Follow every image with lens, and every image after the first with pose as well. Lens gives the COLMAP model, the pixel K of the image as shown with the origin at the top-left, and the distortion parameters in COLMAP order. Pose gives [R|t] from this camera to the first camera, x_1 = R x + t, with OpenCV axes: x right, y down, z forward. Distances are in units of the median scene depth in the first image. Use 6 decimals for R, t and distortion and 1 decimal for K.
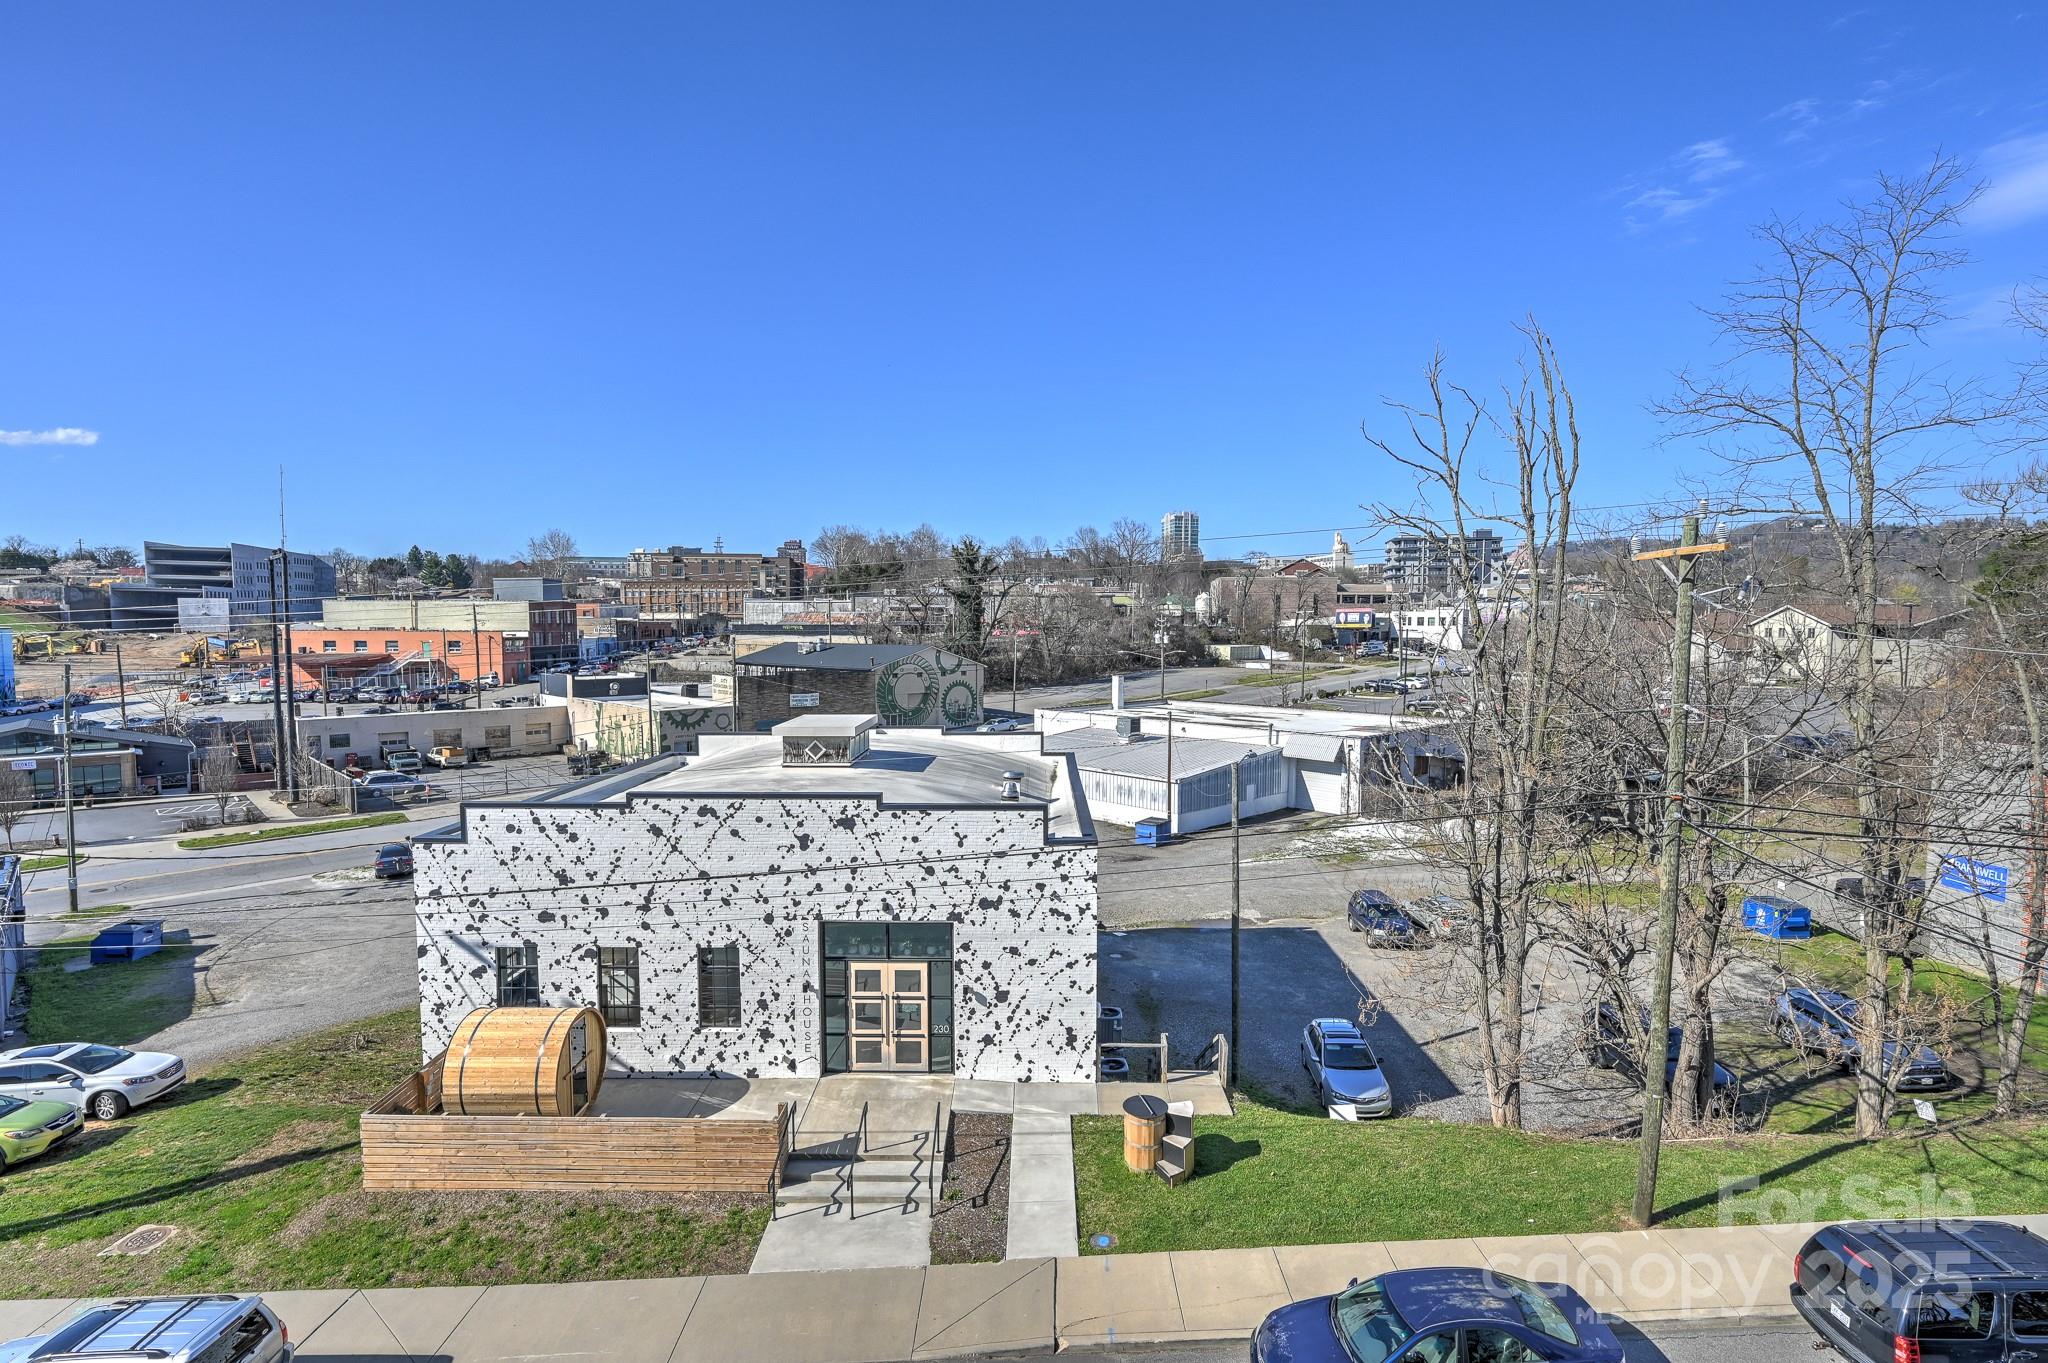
lens RADIAL K [[990.3, 0, 1026.8], [0, 990.3, 692.4], [0, 0, 1]] dist [-0.002206, -0.000122]
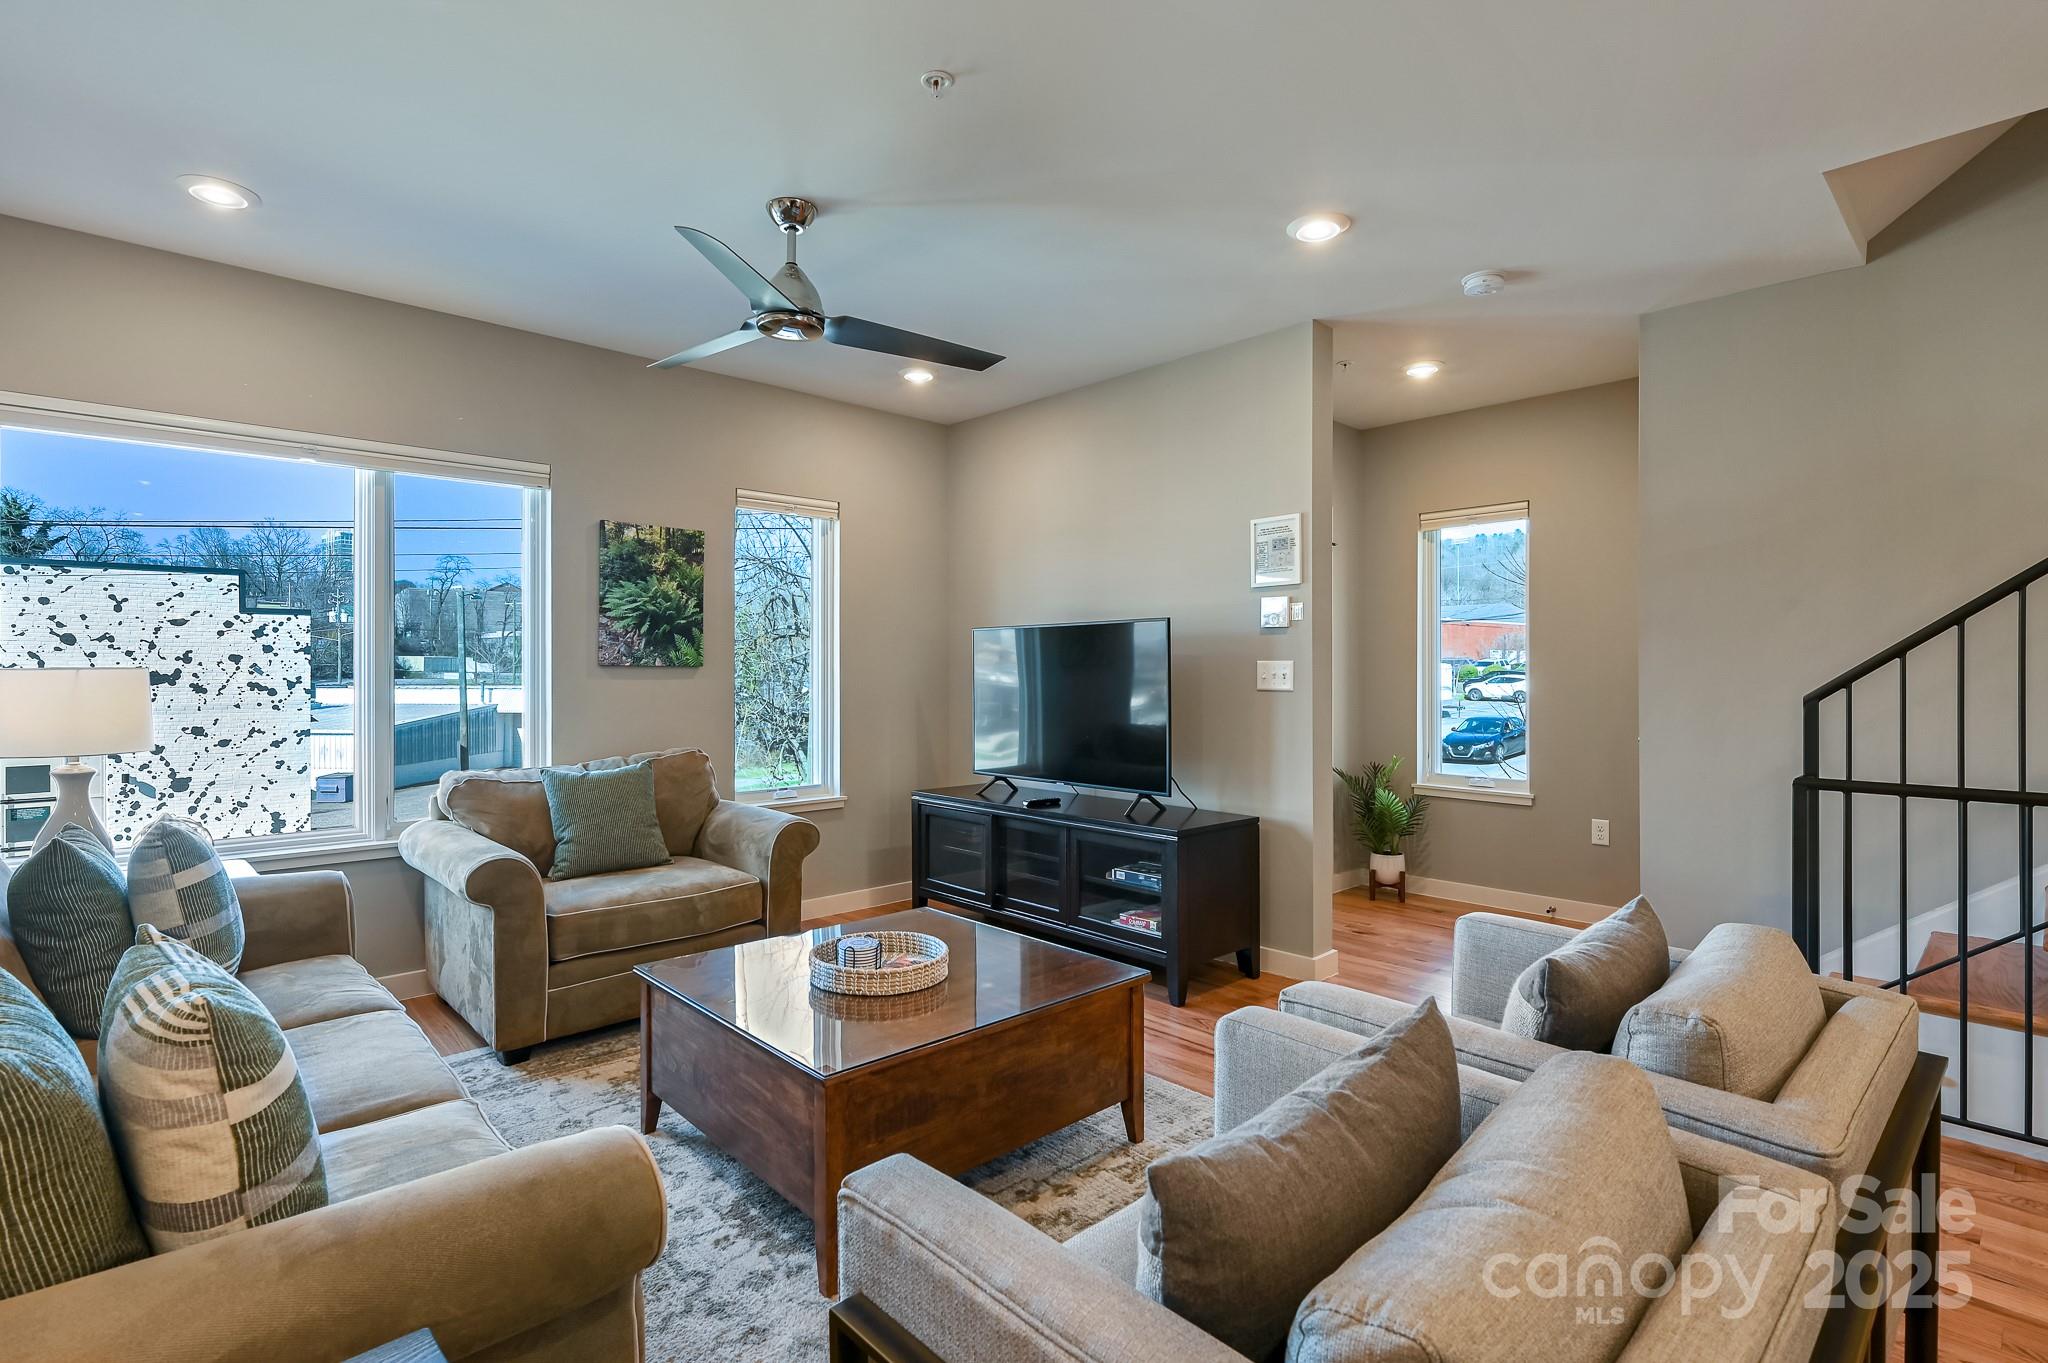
lens RADIAL K [[972.6, 0, 1033.3], [0, 972.6, 672.7], [0, 0, 1]] dist [-0.003467, -0.000749]
pose [[0.719600, -0.004099, 0.694377, -0.078697], [0.047618, 0.997920, -0.043457, 0.282859], [-0.692754, 0.064336, 0.718299, -0.167536]]
